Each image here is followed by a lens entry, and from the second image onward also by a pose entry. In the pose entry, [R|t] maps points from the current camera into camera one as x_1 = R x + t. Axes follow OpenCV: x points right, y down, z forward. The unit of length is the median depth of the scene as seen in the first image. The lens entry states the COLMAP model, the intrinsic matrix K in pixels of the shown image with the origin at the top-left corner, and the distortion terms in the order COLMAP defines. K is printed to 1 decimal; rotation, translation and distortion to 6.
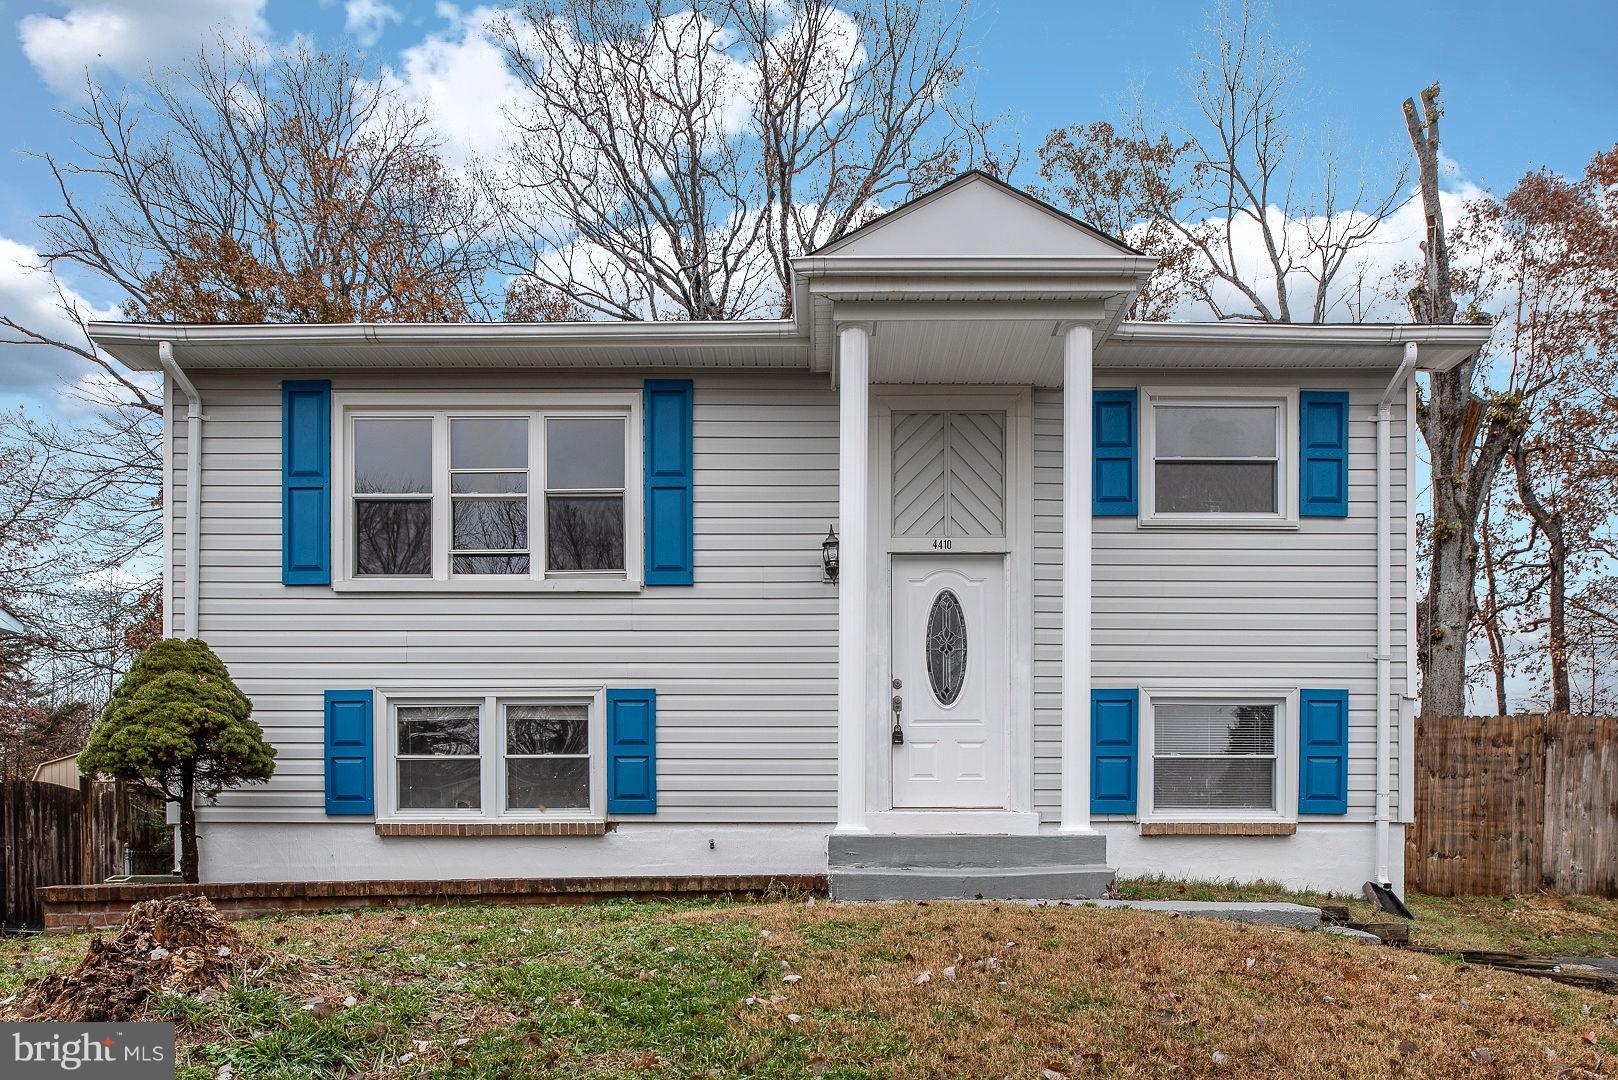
lens RADIAL K [[1110.3, 0, 806.3], [0, 1110.3, 866.1], [0, 0, 1]] dist [-0.003862, -0.004494]
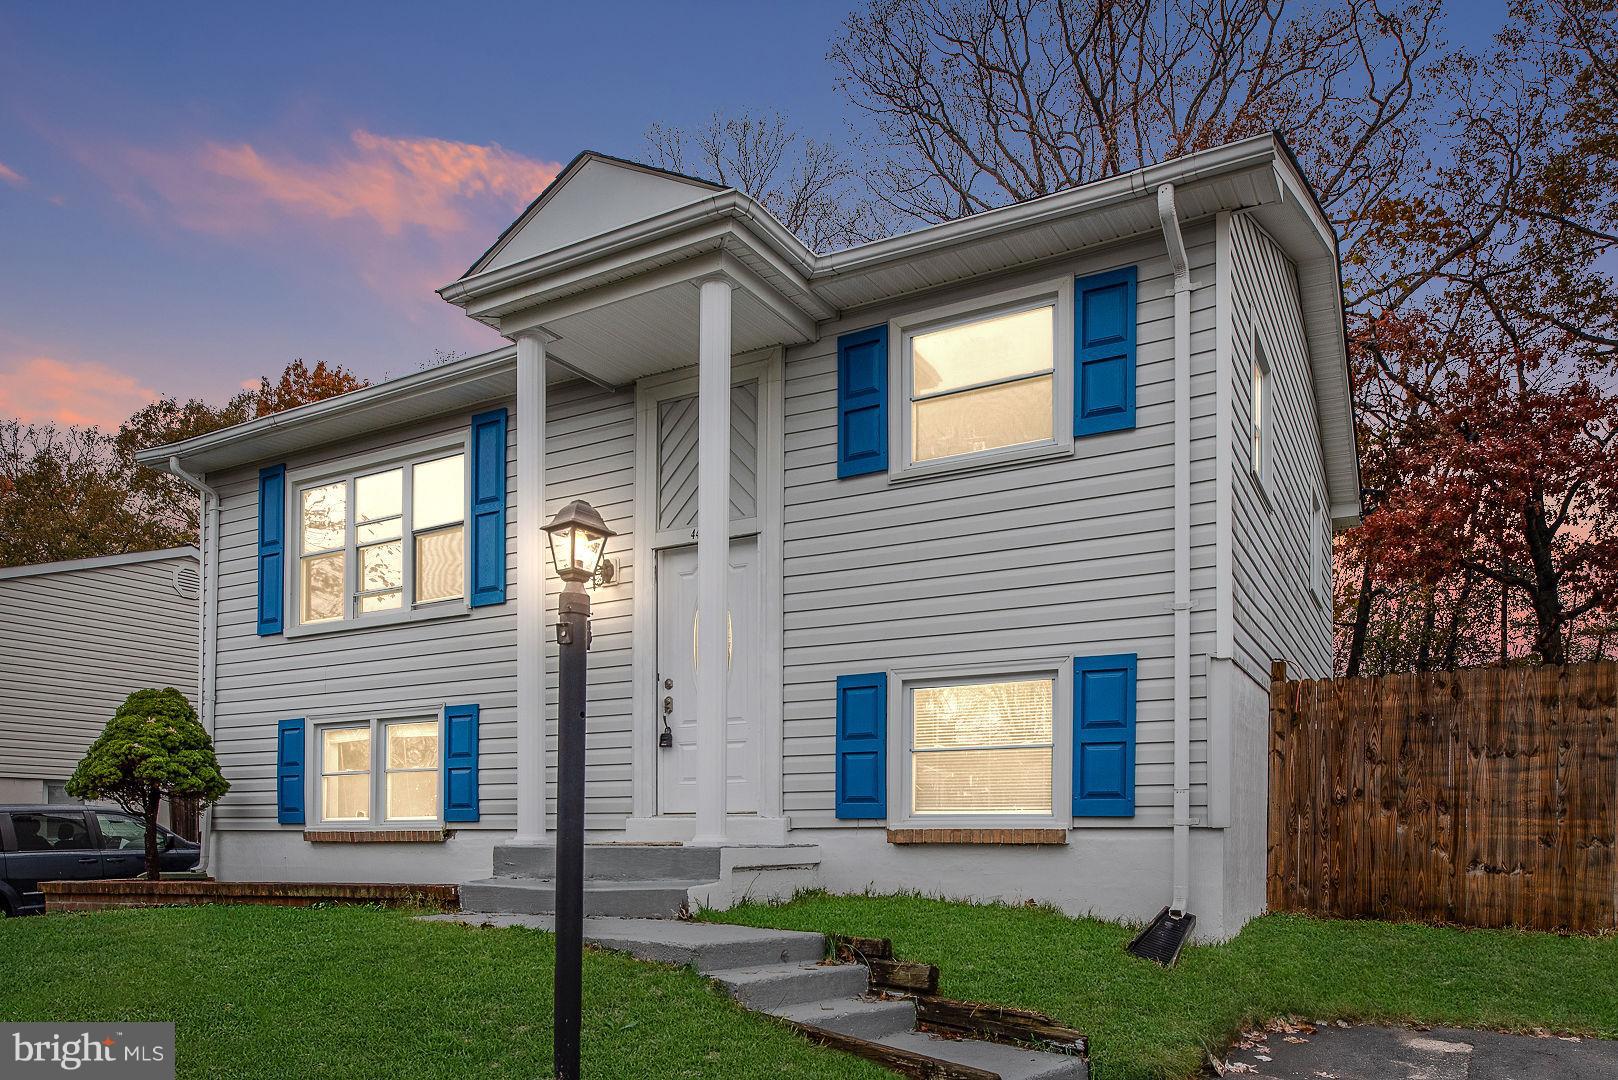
lens RADIAL K [[1129.5, 0, 809.7], [0, 1129.5, 835.4], [0, 0, 1]] dist [-0.005875, -0.004029]
pose [[0.873517, 0.000105, -0.486794, 0.664331], [-0.007342, 0.999889, -0.012959, -0.022207], [0.486739, 0.014894, 0.873421, 0.213196]]
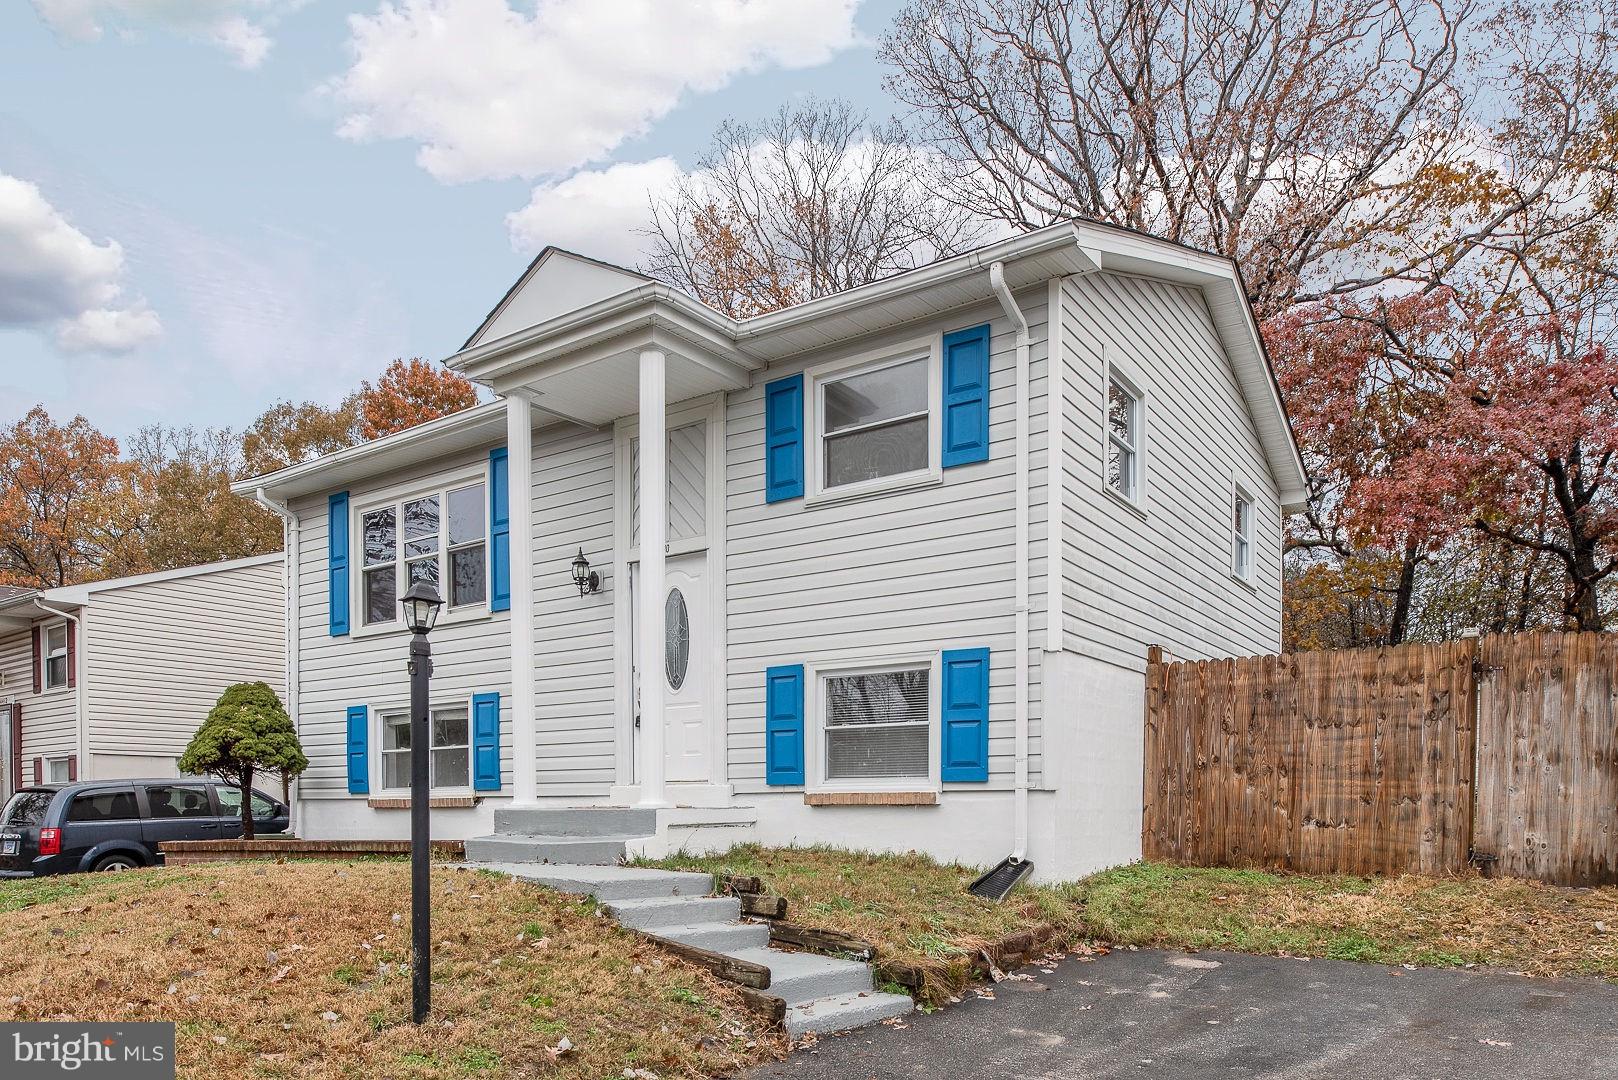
lens RADIAL K [[1112.1, 0, 814.5], [0, 1112.1, 833.7], [0, 0, 1]] dist [-0.001829, -0.001552]
pose [[0.824803, 0.010258, -0.565327, 0.887782], [-0.001919, 0.999880, 0.015342, -0.017095], [0.565417, -0.011569, 0.824724, 0.147427]]
